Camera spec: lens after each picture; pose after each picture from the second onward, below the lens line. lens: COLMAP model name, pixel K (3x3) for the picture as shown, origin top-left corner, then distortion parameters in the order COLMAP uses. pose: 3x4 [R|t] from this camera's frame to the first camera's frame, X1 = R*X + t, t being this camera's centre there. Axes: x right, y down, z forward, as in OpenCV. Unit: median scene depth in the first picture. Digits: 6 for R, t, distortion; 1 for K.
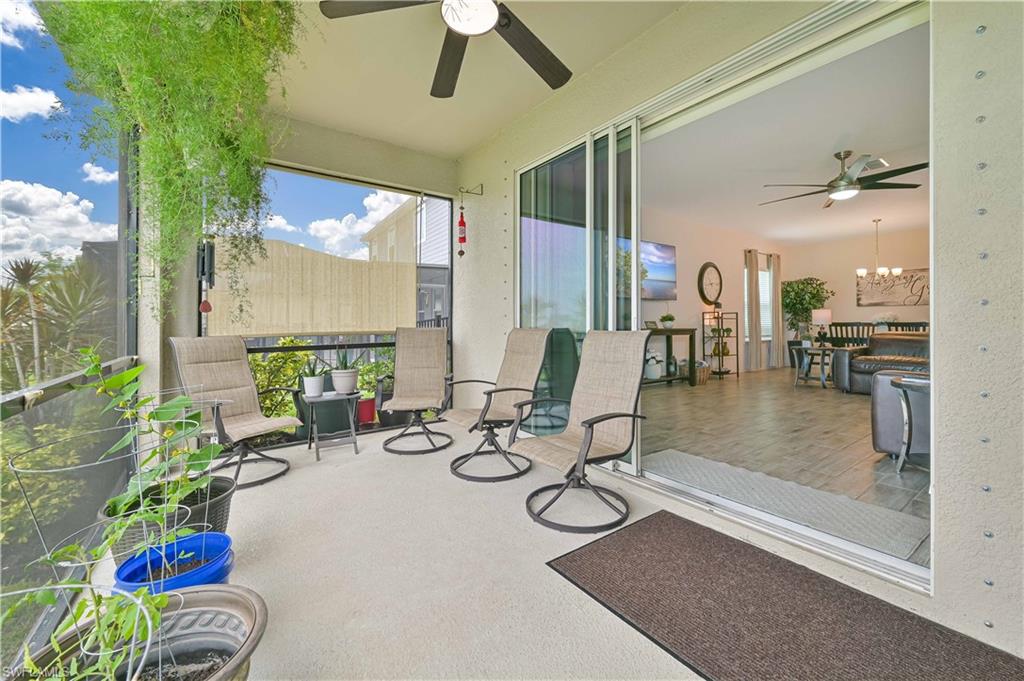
lens RADIAL K [[411.8, 0, 516.4], [0, 411.8, 325.4], [0, 0, 1]] dist [-0.001971, -0.000268]
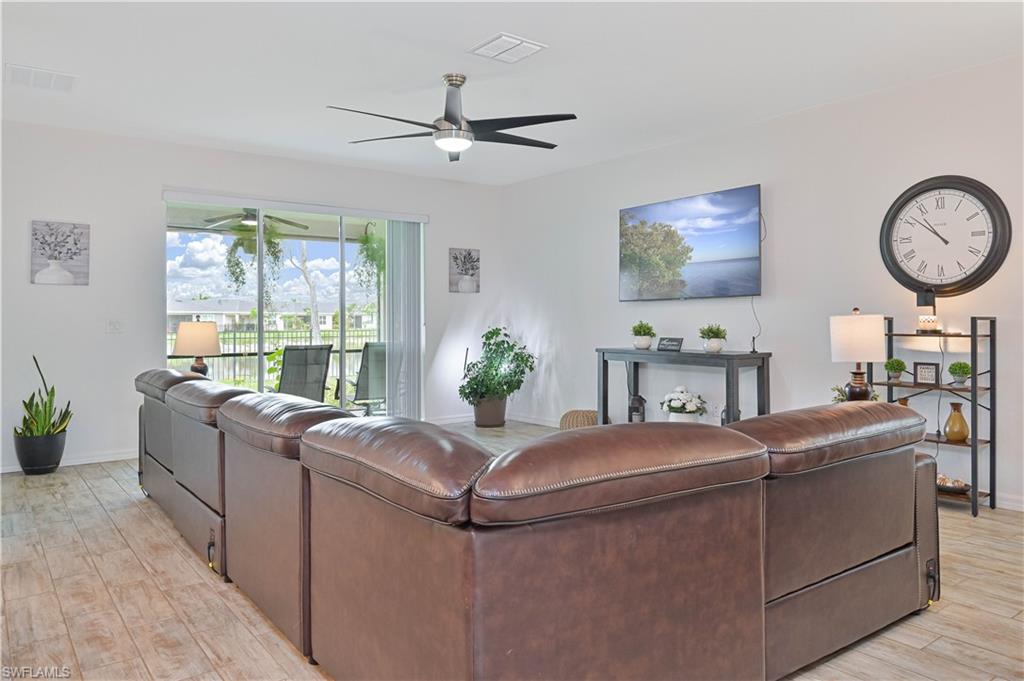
lens RADIAL K [[716.8, 0, 518.7], [0, 716.8, 314.4], [0, 0, 1]] dist [0.001296, -0.001038]
pose [[0.029981, -0.005545, -0.999535, 1.125937], [0.005215, 0.999972, -0.005391, -0.032617], [0.999537, -0.005051, 0.030009, 0.635764]]
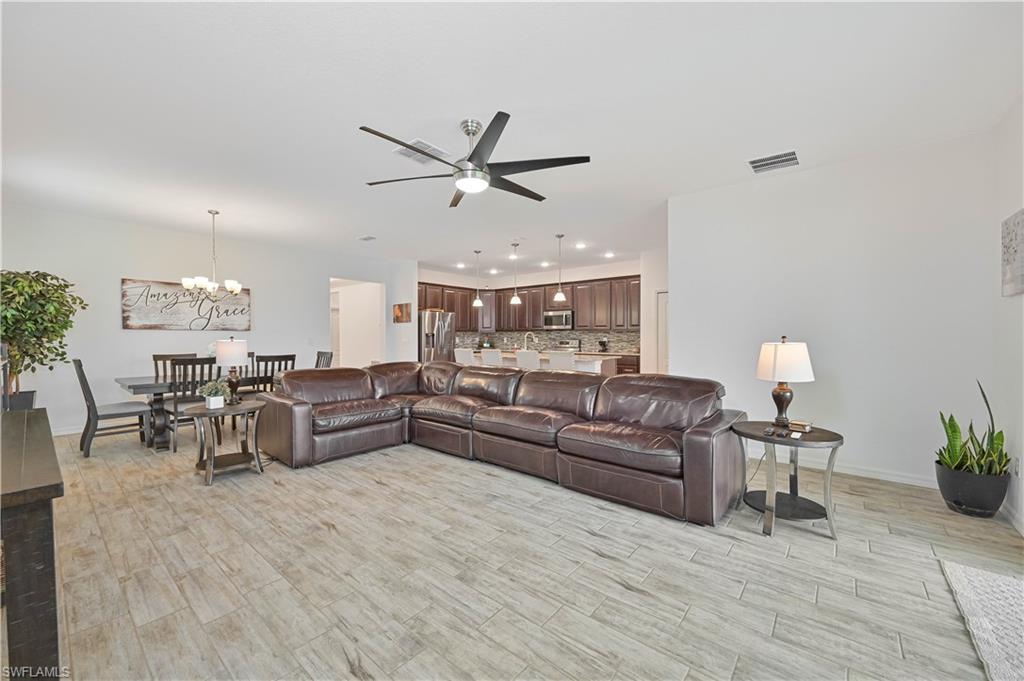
lens RADIAL K [[402.0, 0, 512.0], [0, 402.0, 340.5], [0, 0, 1]] dist [-0.001362, -0.000145]
pose [[-0.246585, -0.008294, 0.969086, 0.068021], [0.002904, 0.999953, 0.009297, -0.037343], [-0.969117, 0.005107, -0.246550, 0.658699]]
